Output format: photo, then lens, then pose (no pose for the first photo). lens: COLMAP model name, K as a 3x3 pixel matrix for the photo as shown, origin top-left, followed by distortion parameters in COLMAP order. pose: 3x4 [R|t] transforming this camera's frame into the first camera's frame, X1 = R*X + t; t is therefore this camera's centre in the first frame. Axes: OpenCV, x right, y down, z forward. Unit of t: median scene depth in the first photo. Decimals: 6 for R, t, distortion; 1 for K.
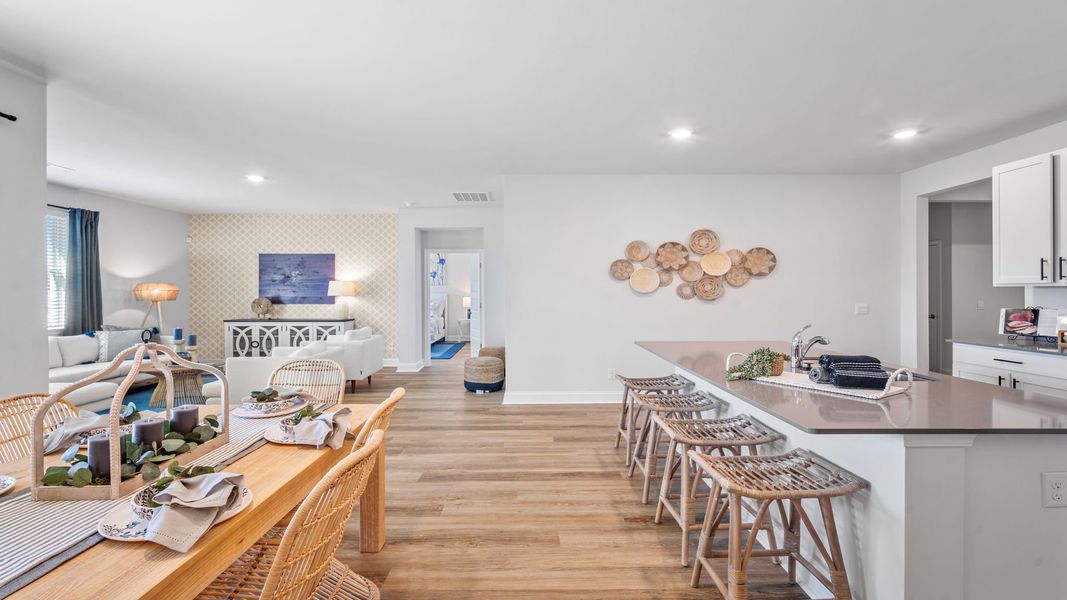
lens RADIAL K [[472.1, 0, 533.1], [0, 472.1, 294.6], [0, 0, 1]] dist [-0.015939, 0.004615]
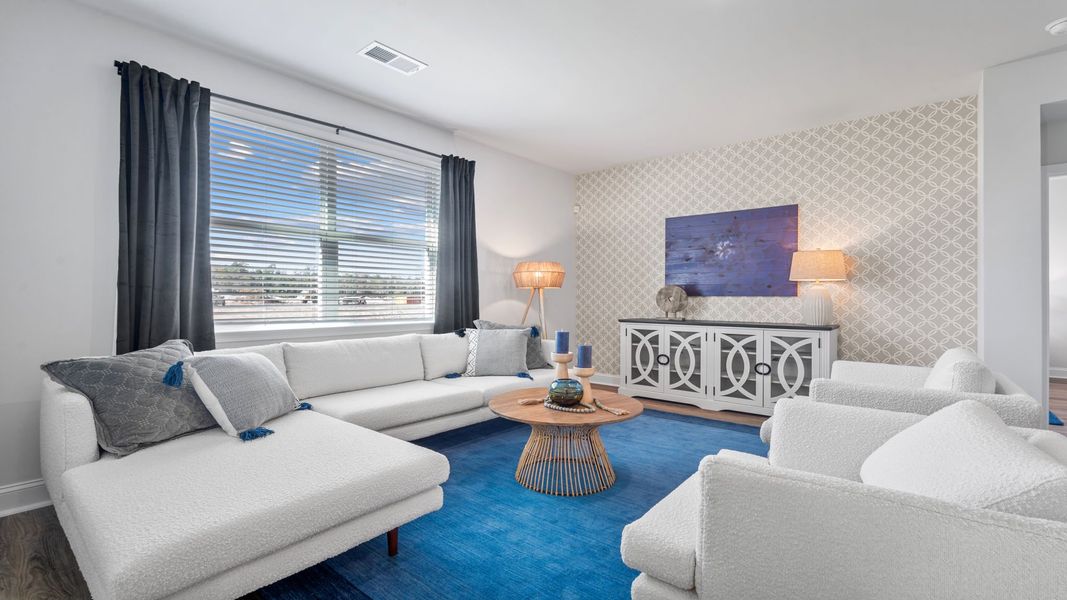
lens RADIAL K [[472.1, 0, 537.9], [0, 472.1, 300.9], [0, 0, 1]] dist [-0.015939, 0.004615]
pose [[0.760259, 0.010247, -0.649539, -0.430660], [-0.007650, 0.999947, 0.006822, 0.034252], [0.649575, -0.000217, 0.760297, 0.573938]]
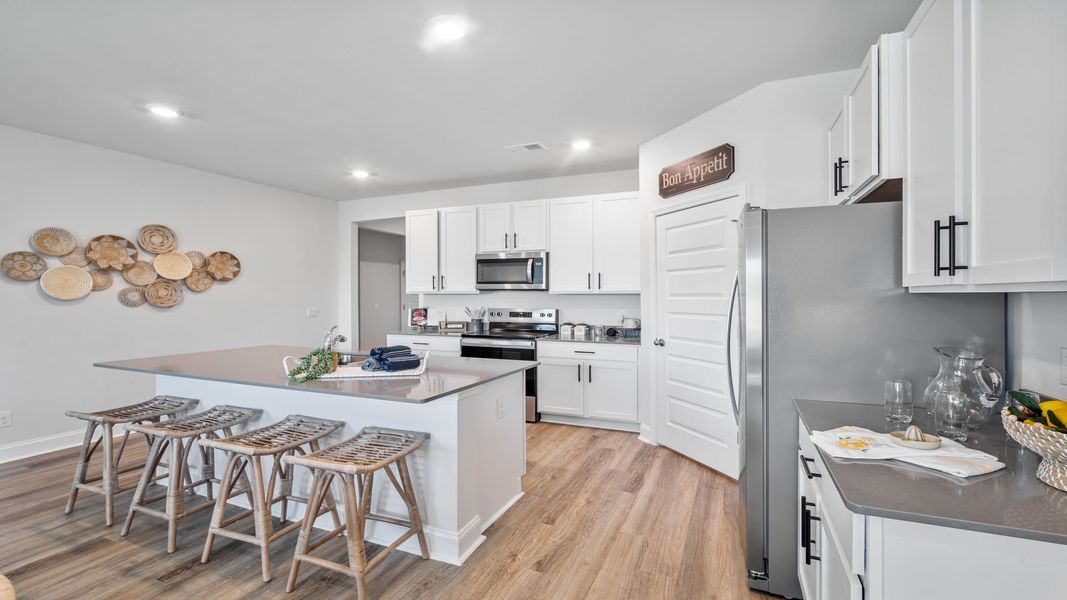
lens RADIAL K [[472.1, 0, 522.1], [0, 472.1, 289.1], [0, 0, 1]] dist [-0.015939, 0.004615]
pose [[0.423915, 0.013854, 0.905596, -0.127022], [0.007448, 0.999796, -0.018781, -0.000692], [-0.905672, 0.014707, 0.423725, 0.040675]]
